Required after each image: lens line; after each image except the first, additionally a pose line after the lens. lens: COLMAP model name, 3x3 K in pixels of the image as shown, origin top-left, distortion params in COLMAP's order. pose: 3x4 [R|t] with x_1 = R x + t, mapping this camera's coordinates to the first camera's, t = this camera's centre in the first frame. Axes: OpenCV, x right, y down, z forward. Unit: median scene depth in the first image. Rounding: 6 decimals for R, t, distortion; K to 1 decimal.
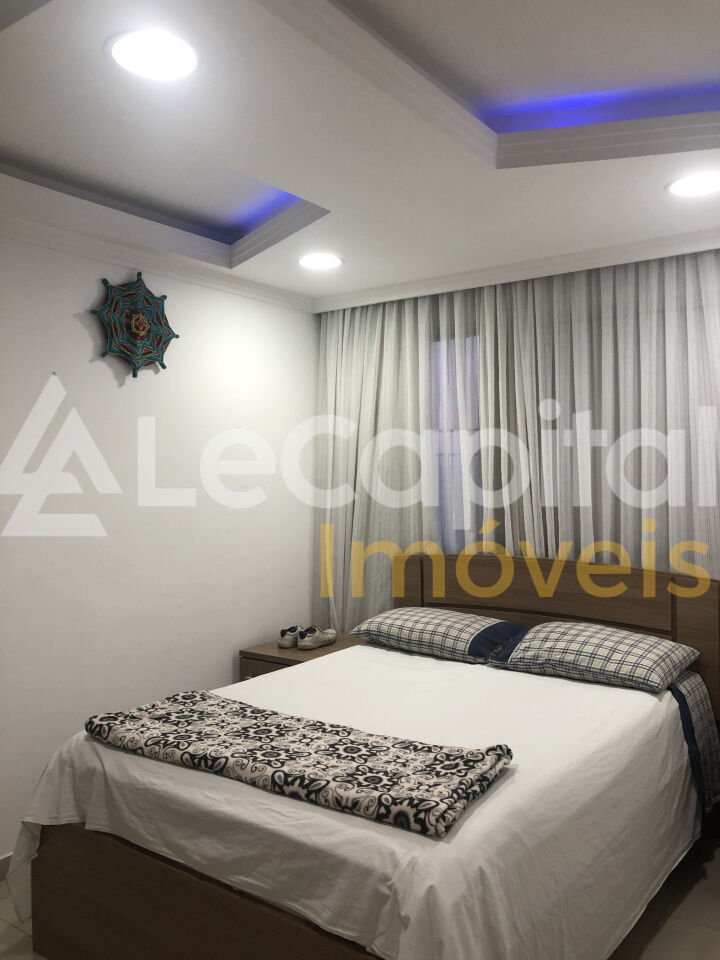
lens RADIAL K [[798.7, 0, 357.6], [0, 798.7, 477.8], [0, 0, 1]] dist [0.014018, 0.008515]
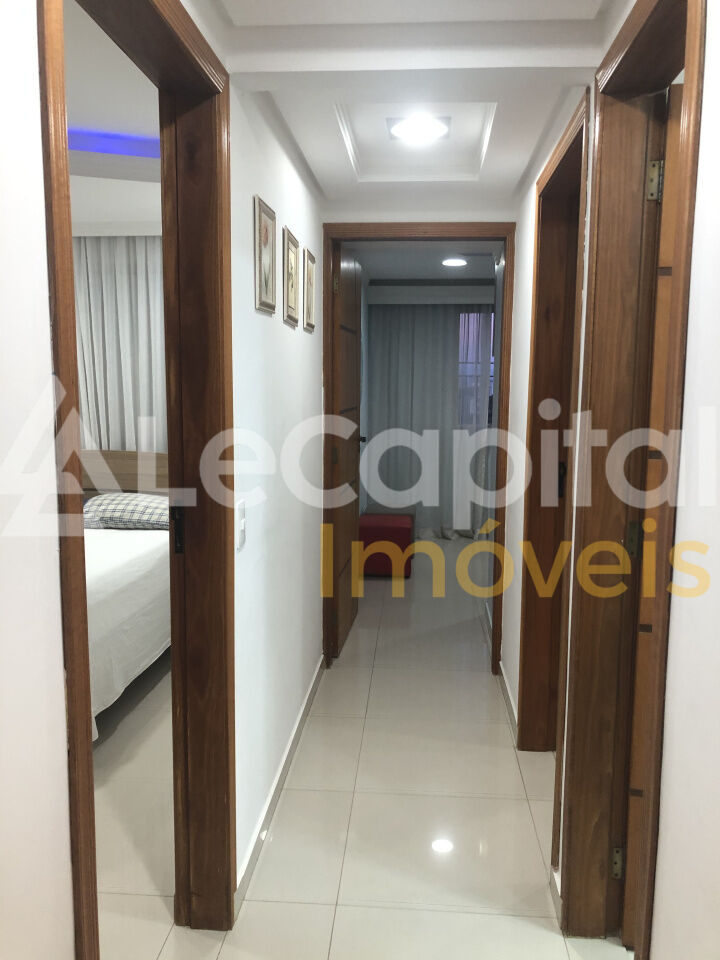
lens RADIAL K [[798.7, 0, 357.7], [0, 798.7, 482.3], [0, 0, 1]] dist [0.014018, 0.008515]
pose [[0.855025, -0.043187, 0.516785, -0.109436], [-0.018774, 0.993295, 0.114071, -0.007942], [-0.518246, -0.107236, 0.848482, -0.450321]]
